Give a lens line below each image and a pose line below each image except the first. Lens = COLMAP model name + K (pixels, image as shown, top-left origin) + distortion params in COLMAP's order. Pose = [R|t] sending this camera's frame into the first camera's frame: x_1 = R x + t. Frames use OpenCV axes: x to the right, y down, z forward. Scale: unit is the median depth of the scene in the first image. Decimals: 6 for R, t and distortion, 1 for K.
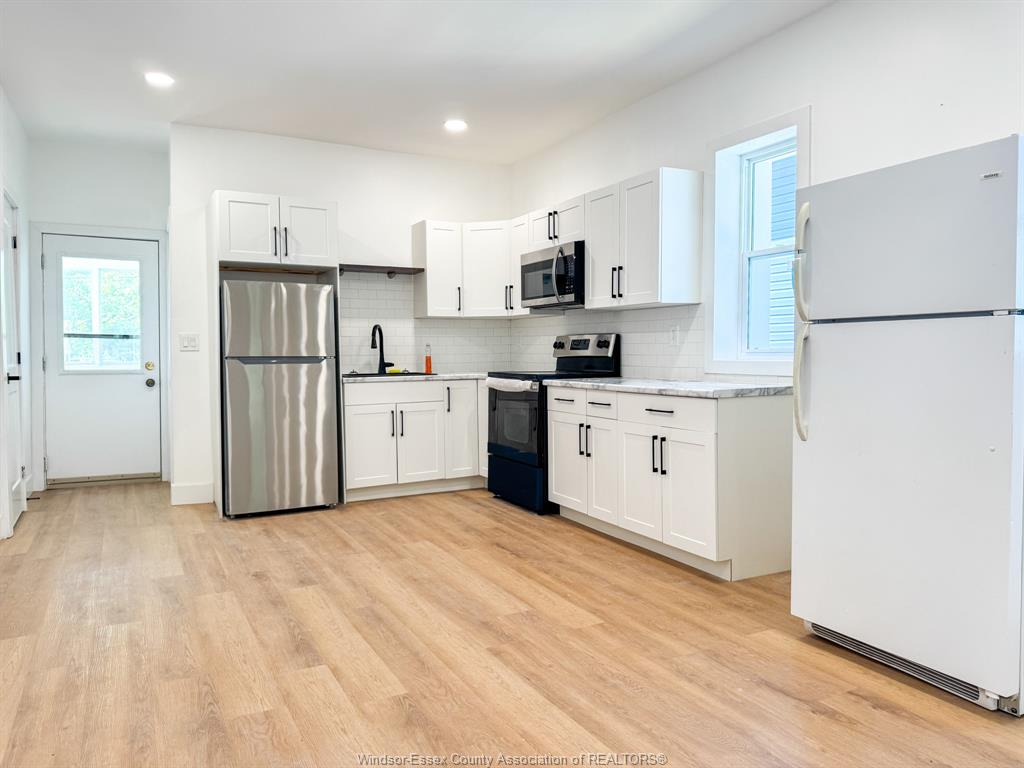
lens RADIAL K [[697.1, 0, 512.0], [0, 697.1, 384.0], [0, 0, 1]] dist [0.002799, -0.005855]
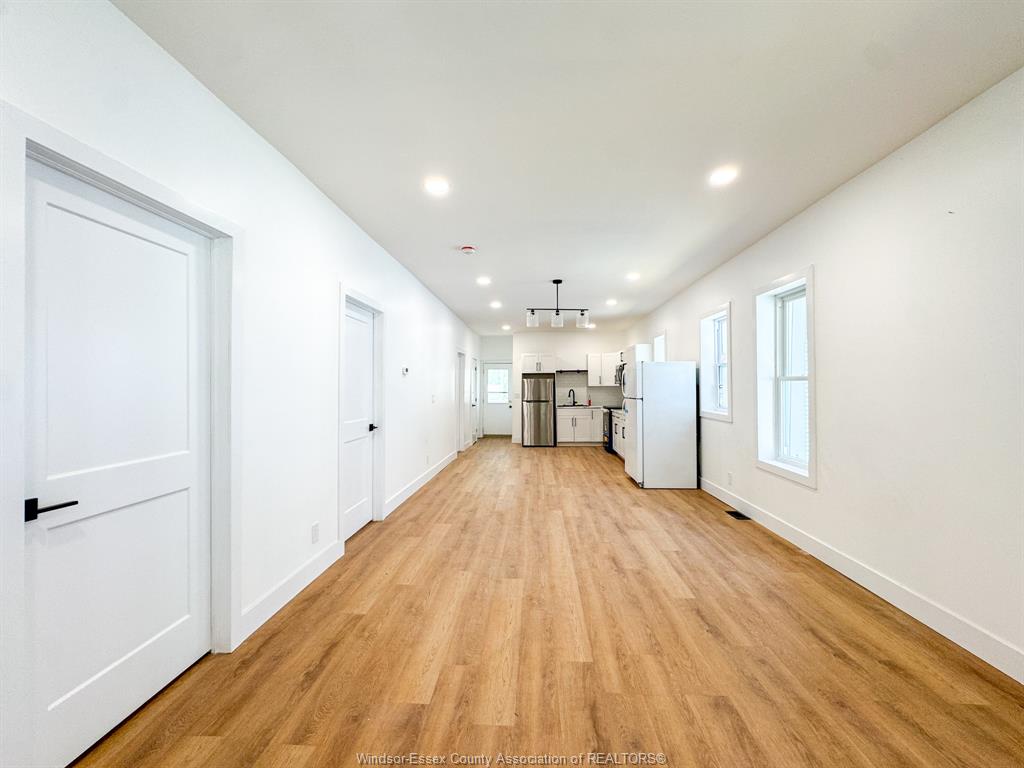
lens RADIAL K [[419.9, 0, 512.0], [0, 419.9, 384.0], [0, 0, 1]] dist [0.015013, -0.000225]
pose [[0.842548, -0.007770, -0.538565, 0.827020], [-0.018003, 0.998931, -0.042577, -0.037274], [0.538320, 0.045569, 0.841507, -0.984201]]
